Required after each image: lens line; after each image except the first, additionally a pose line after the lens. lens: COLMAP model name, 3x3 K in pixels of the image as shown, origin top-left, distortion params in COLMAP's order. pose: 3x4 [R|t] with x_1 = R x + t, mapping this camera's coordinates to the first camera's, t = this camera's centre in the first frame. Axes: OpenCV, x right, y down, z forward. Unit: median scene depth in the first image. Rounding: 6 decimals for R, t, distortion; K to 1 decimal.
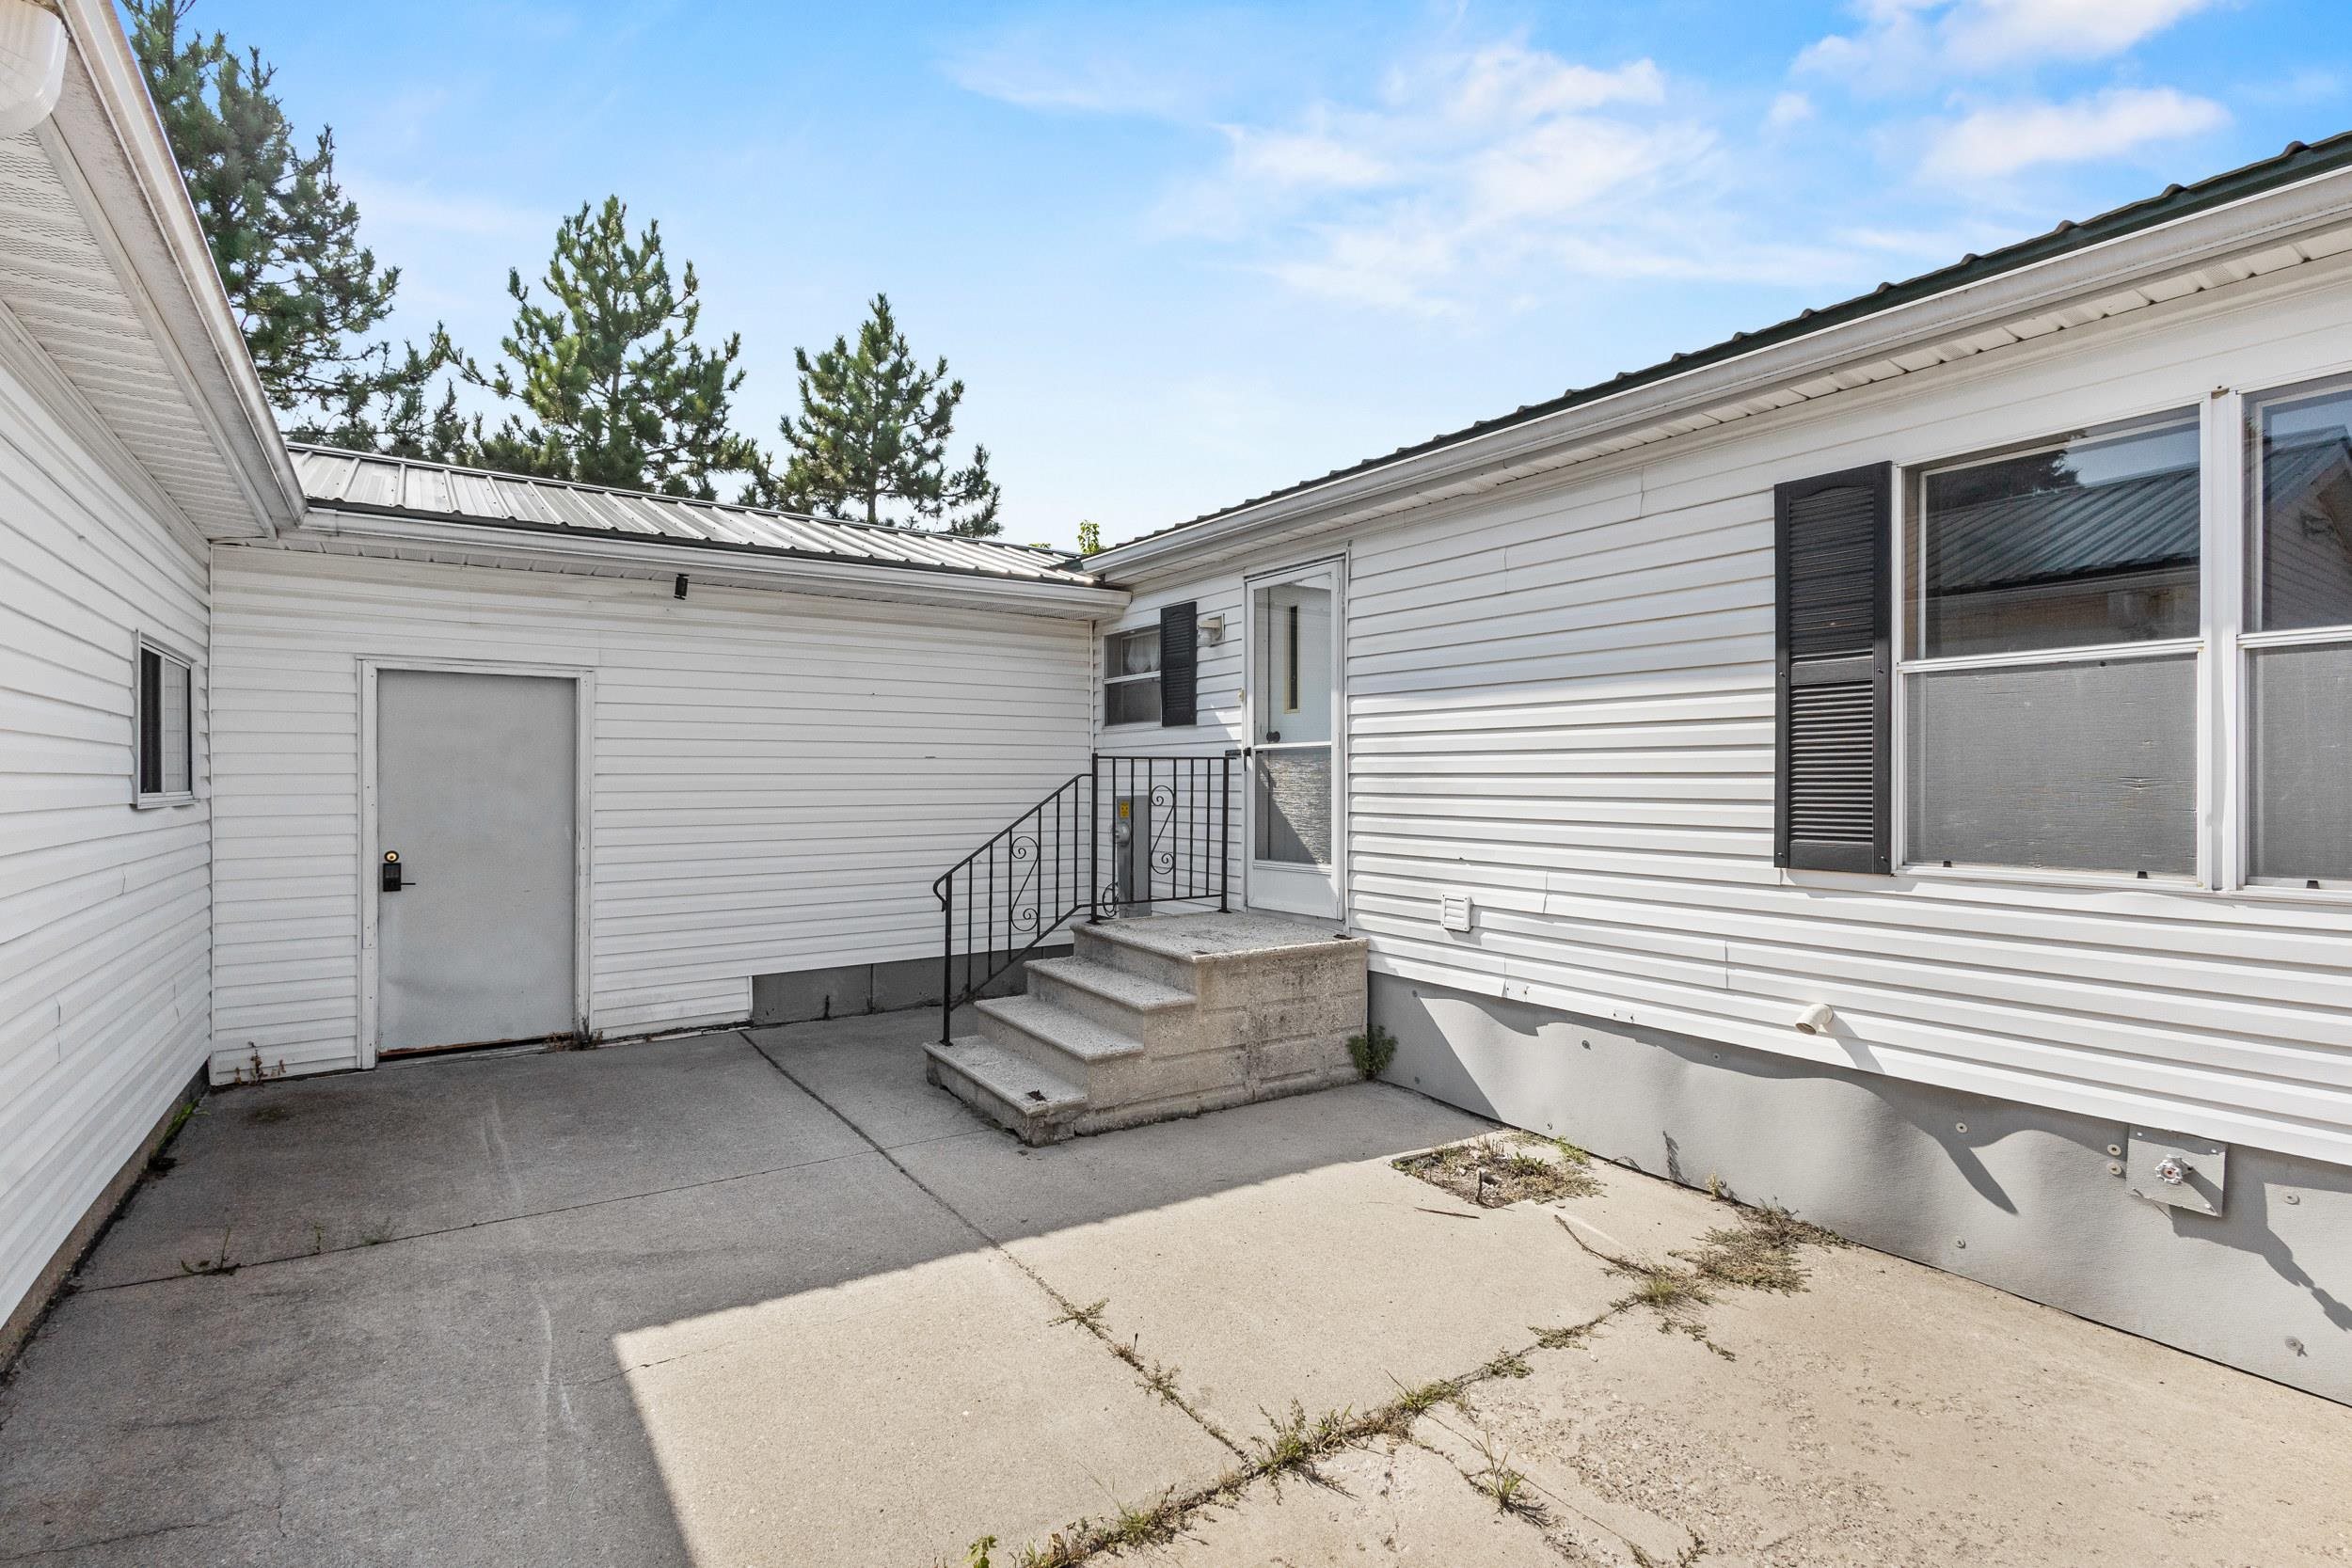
lens RADIAL K [[1087.1, 0, 1172.2], [0, 1087.1, 783.2], [0, 0, 1]] dist [0.002054, -0.000350]
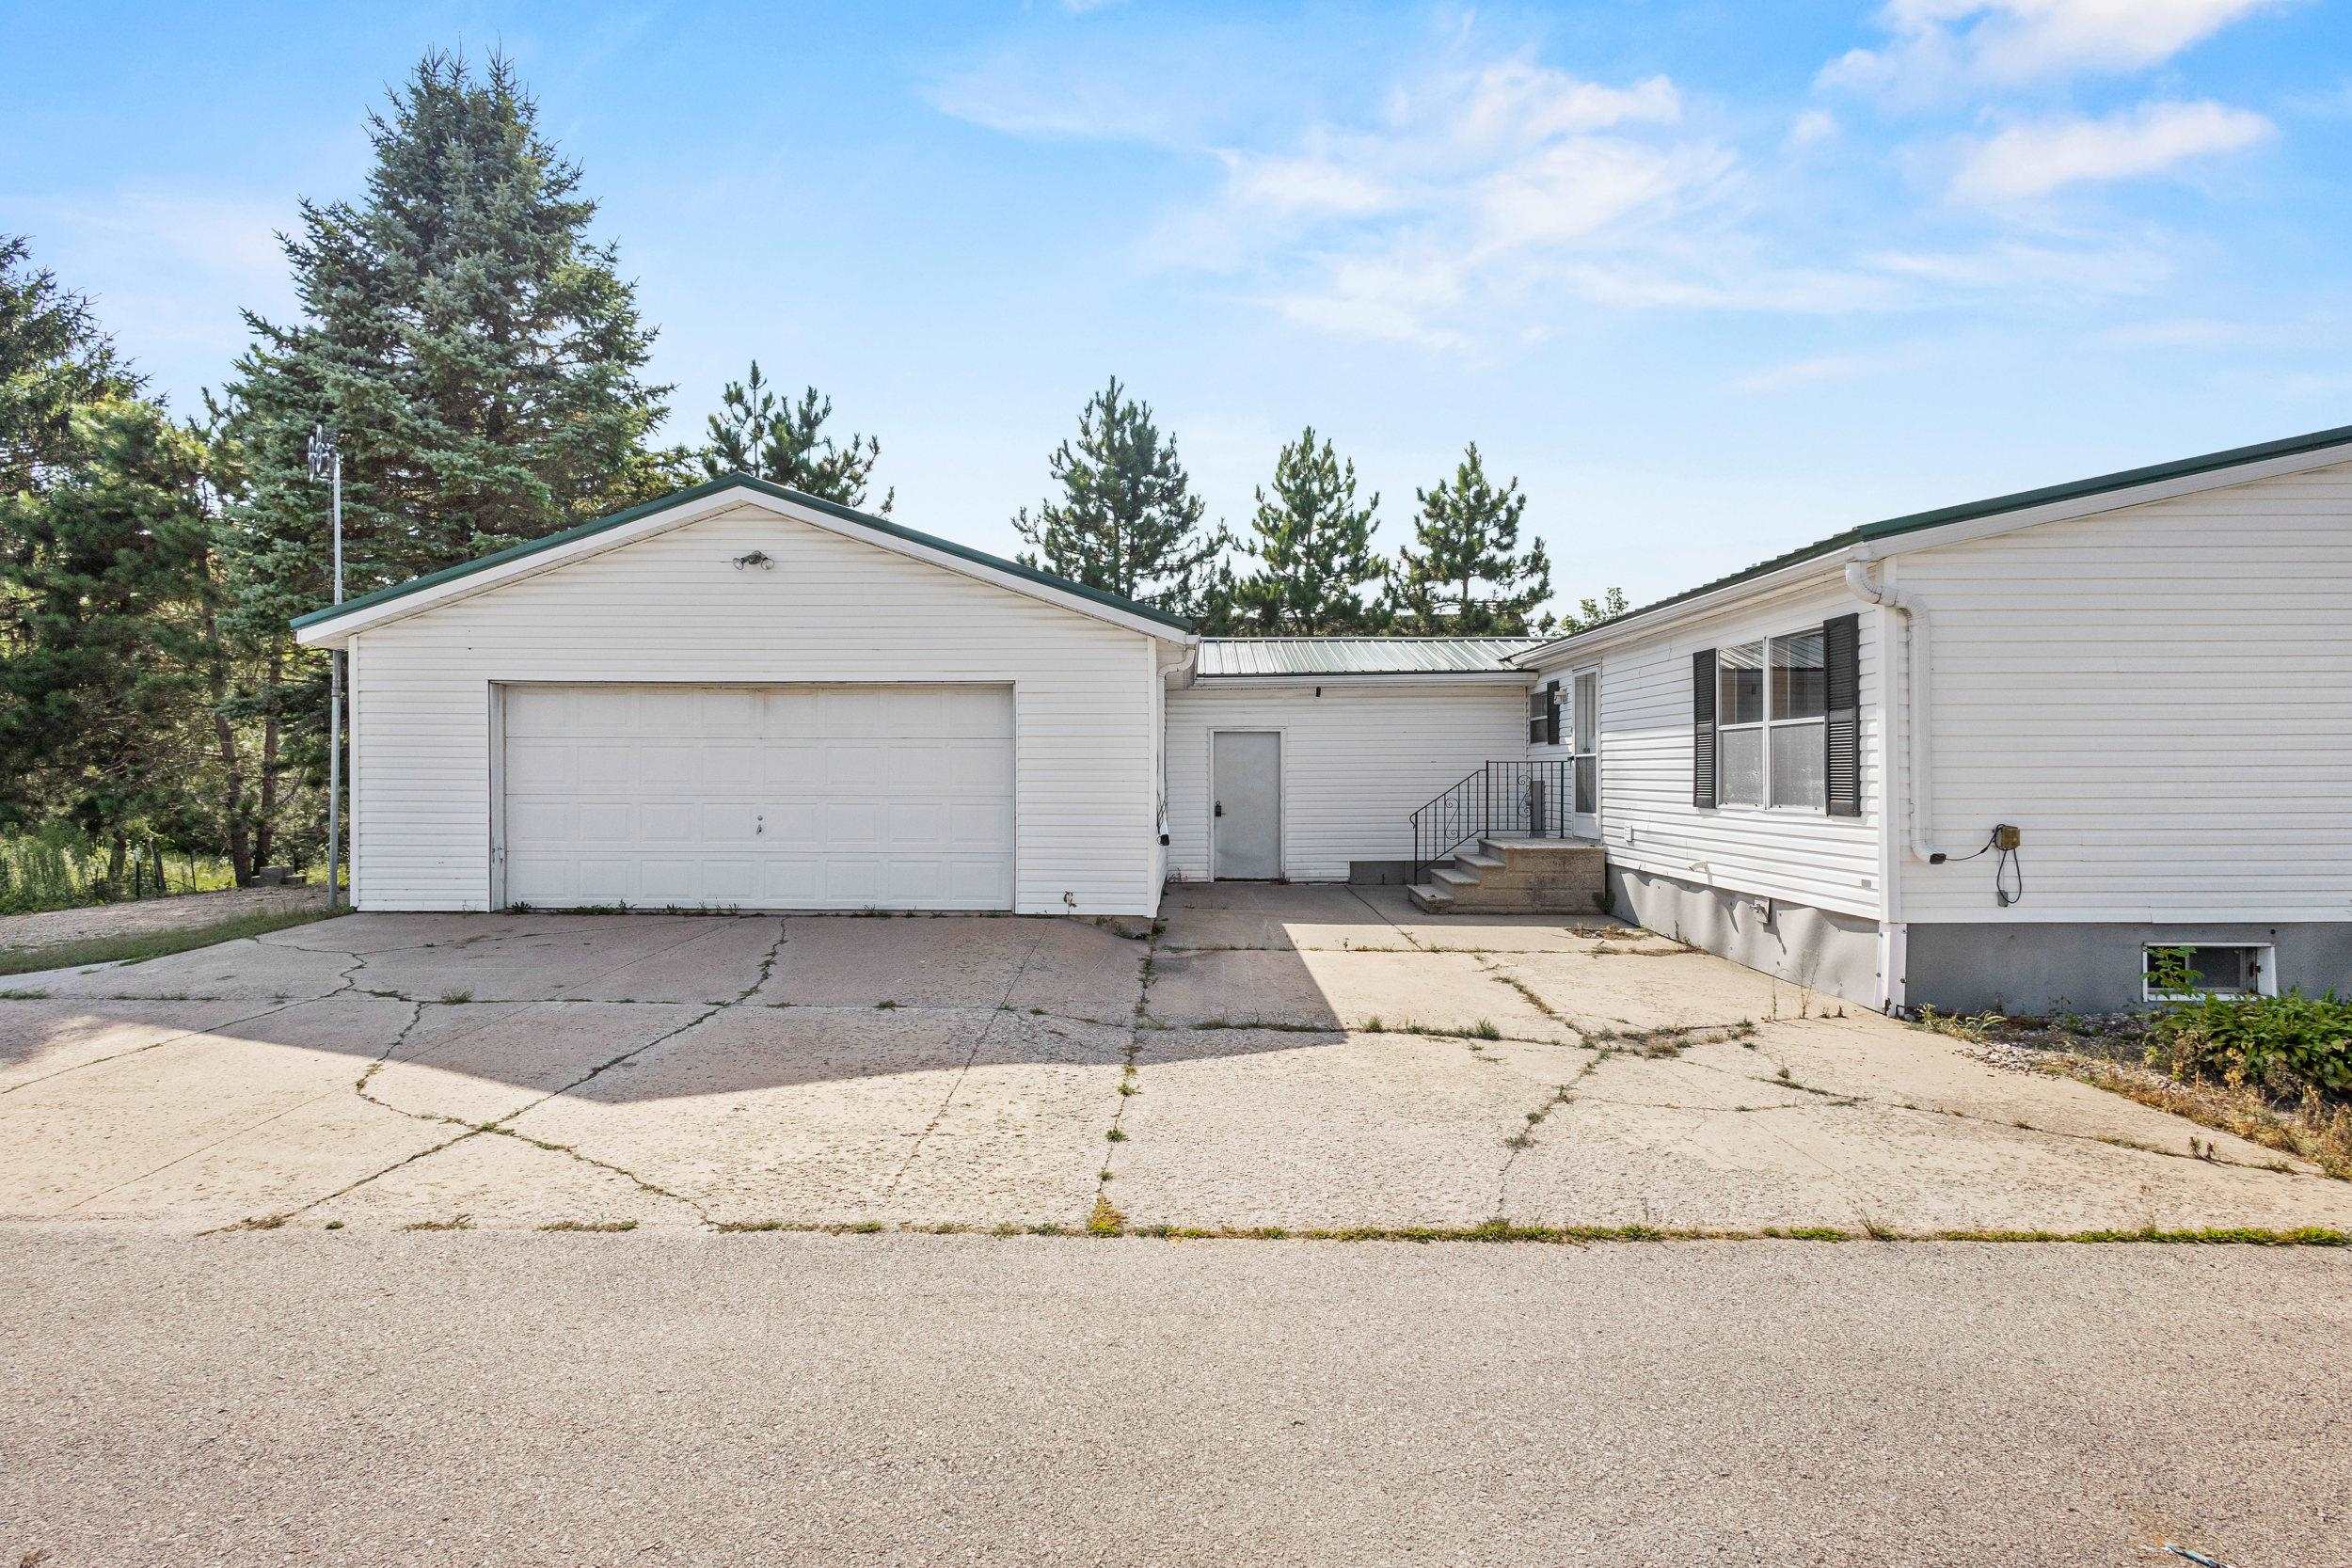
lens RADIAL K [[1087.1, 0, 1172.2], [0, 1087.1, 783.2], [0, 0, 1]] dist [0.002054, -0.000350]
pose [[0.811599, 0.000683, -0.584214, 0.585928], [0.004027, 0.999969, 0.006764, 0.000711], [0.584200, -0.007842, 0.811572, -0.964824]]
